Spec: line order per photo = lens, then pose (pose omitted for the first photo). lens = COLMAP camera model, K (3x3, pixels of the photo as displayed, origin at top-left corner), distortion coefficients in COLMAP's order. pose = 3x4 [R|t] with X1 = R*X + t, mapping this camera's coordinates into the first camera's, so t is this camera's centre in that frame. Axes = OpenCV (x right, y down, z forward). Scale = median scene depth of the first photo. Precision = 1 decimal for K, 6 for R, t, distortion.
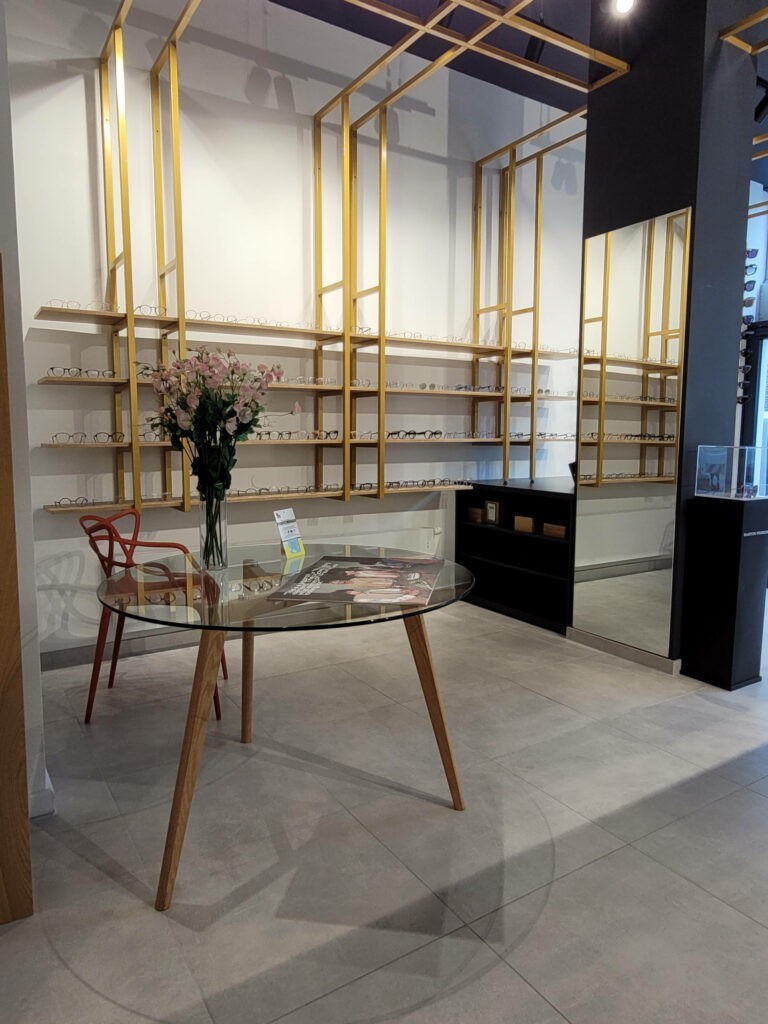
lens RADIAL K [[678.9, 0, 383.2], [0, 678.9, 512.5], [0, 0, 1]] dist [-0.003192, 0.000302]
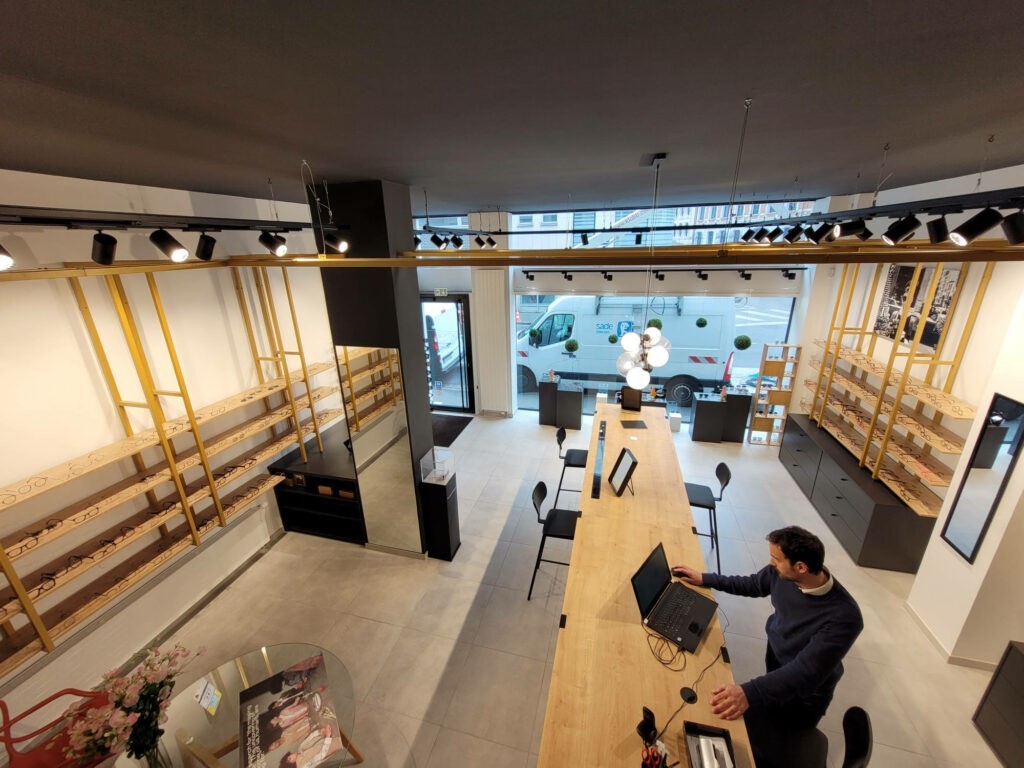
lens RADIAL K [[408.3, 0, 511.8], [0, 408.3, 382.5], [0, 0, 1]] dist [-0.007654, 0.000927]
pose [[0.742998, -0.239223, 0.625081, -0.015855], [0.106158, 0.964241, 0.242837, -0.458907], [-0.660821, -0.114070, 0.741825, -0.015859]]
